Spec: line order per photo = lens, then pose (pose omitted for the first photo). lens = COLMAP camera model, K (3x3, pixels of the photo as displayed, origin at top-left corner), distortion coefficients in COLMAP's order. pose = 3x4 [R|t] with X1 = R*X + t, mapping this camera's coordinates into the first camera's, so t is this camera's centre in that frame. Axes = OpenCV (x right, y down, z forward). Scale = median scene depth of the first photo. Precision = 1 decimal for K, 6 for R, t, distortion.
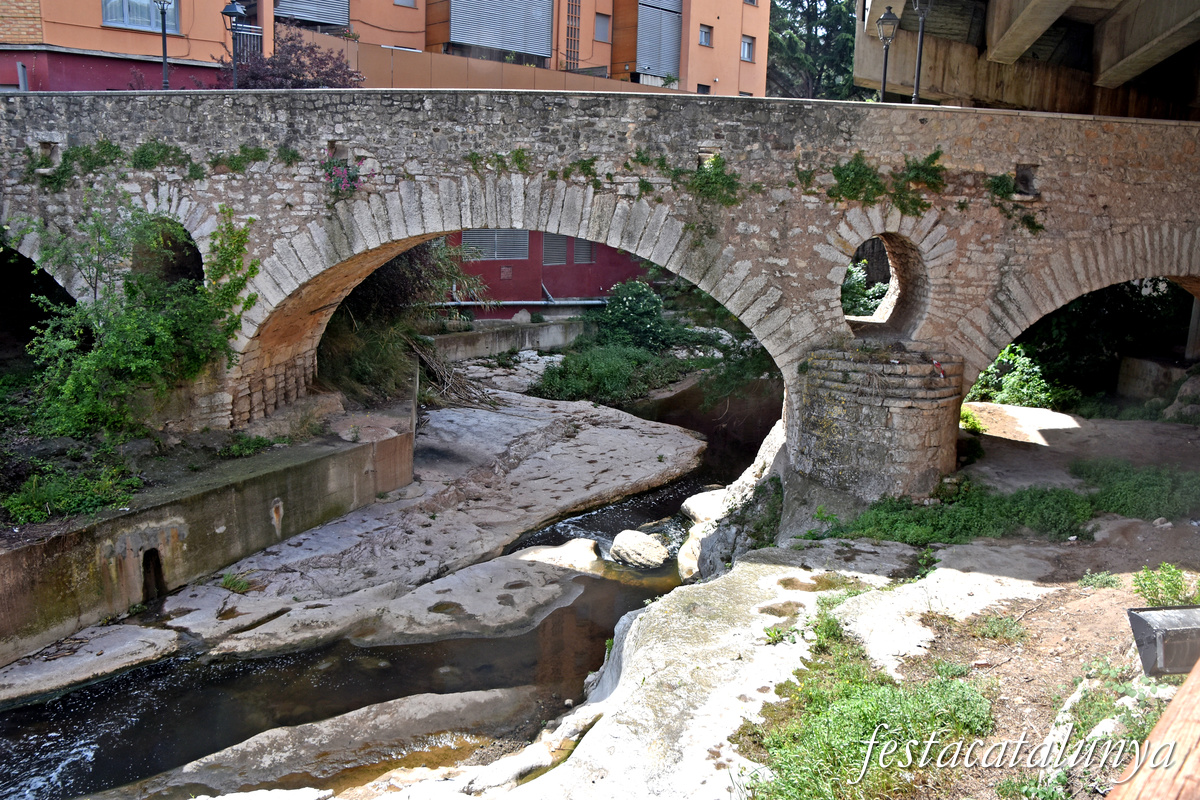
lens RADIAL K [[940.1, 0, 598.2], [0, 940.1, 404.0], [0, 0, 1]] dist [-0.131879, 0.056750]
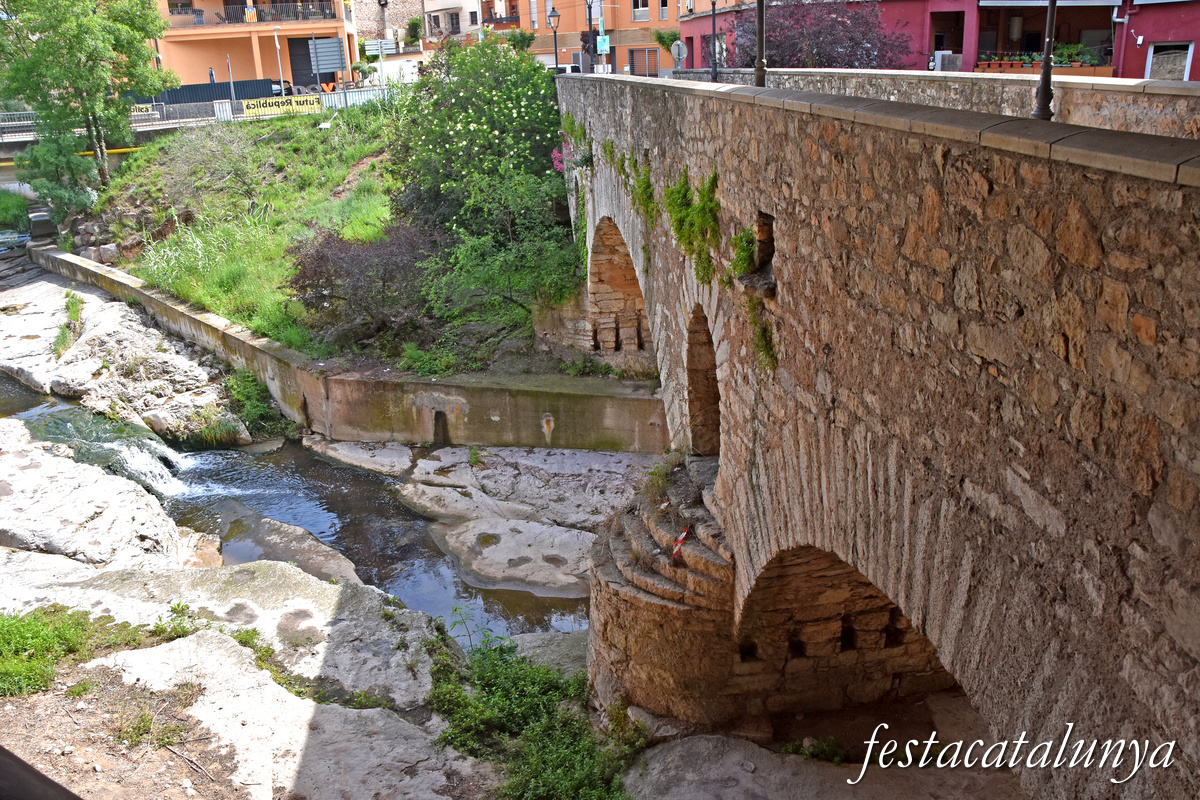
lens RADIAL K [[940.1, 0, 599.0], [0, 940.1, 400.4], [0, 0, 1]] dist [-0.131879, 0.056750]
pose [[0.210859, 0.298755, -0.930744, 0.860621], [-0.162790, 0.949588, 0.267923, -0.271101], [0.963866, 0.095022, 0.248864, 0.773001]]
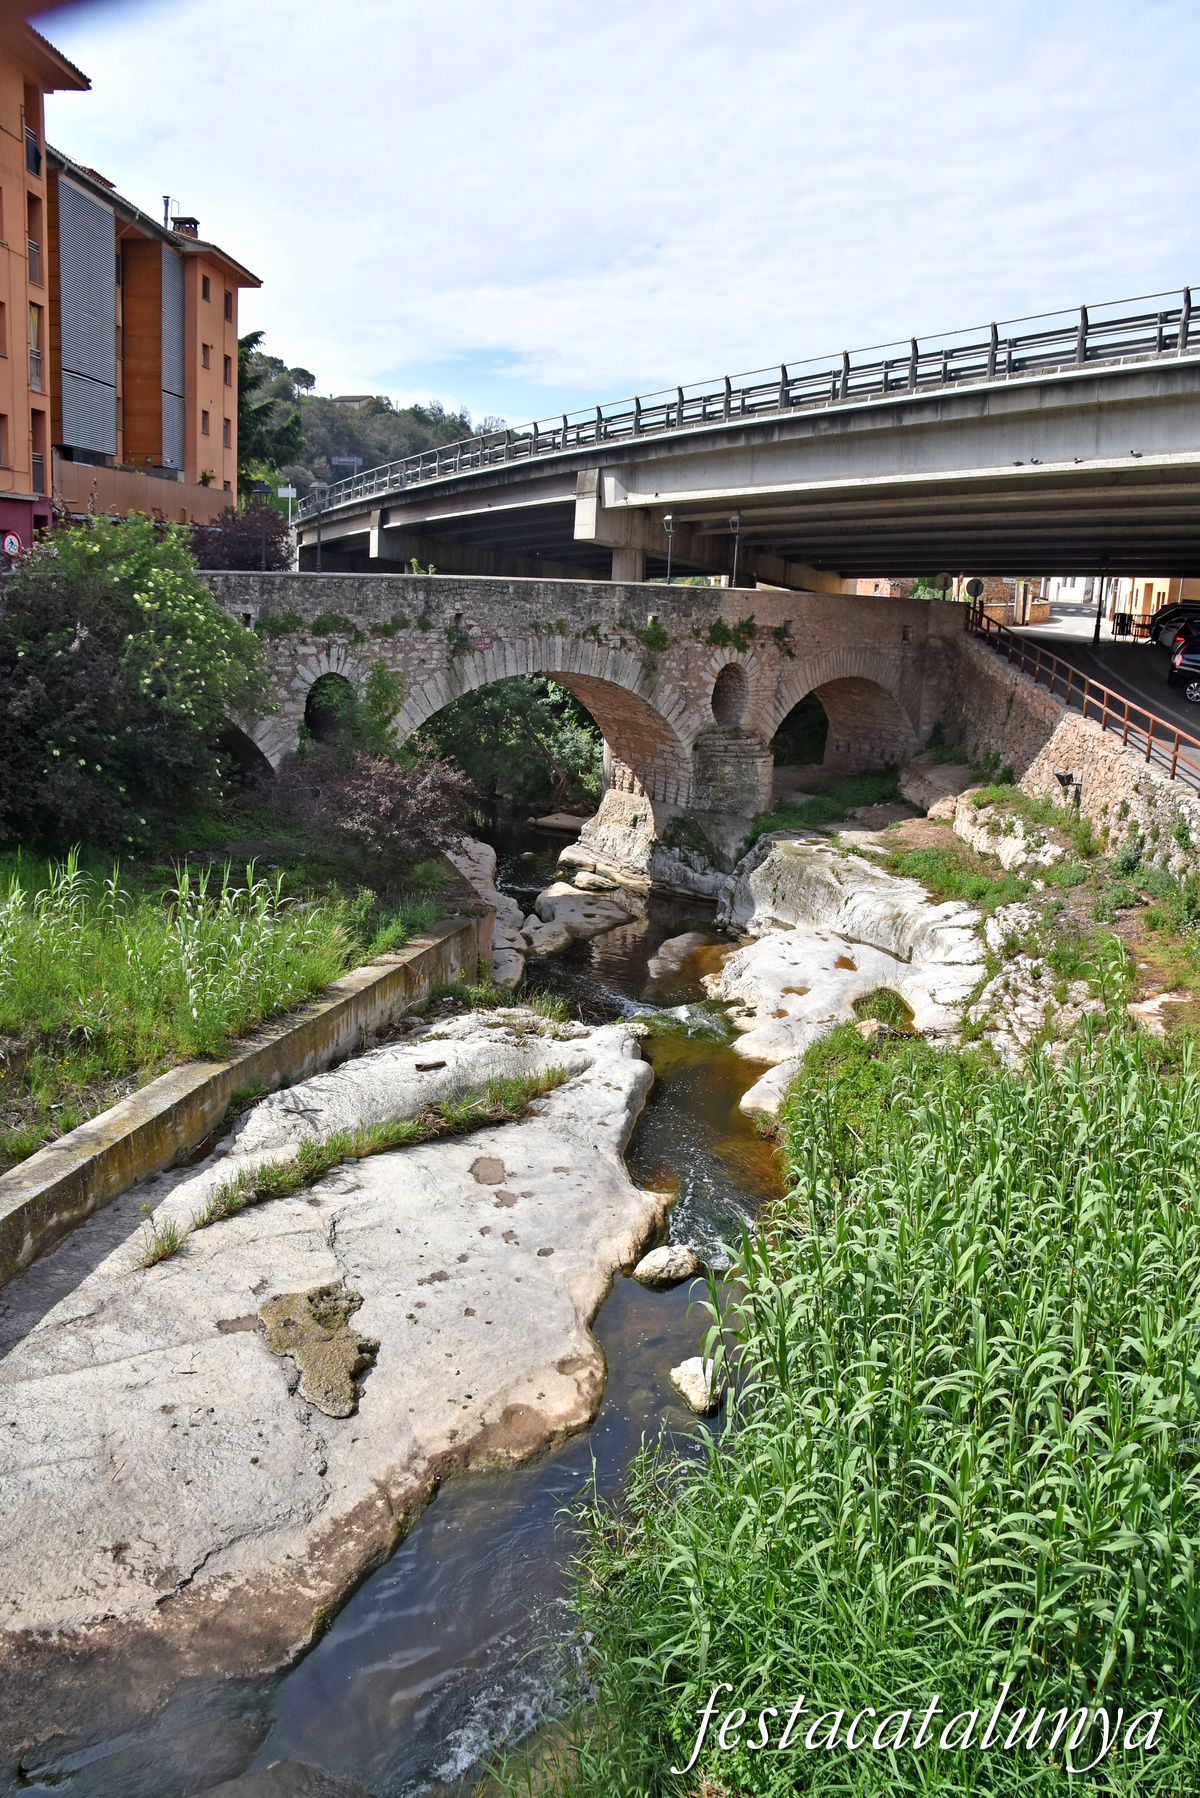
lens RADIAL K [[1408.6, 0, 602.6], [0, 1408.6, 904.0], [0, 0, 1]] dist [-0.131879, 0.056750]
pose [[0.715151, -0.162391, 0.679844, -1.661552], [0.129971, 0.986569, 0.098936, -0.031659], [-0.686779, 0.017606, 0.726653, -0.702782]]
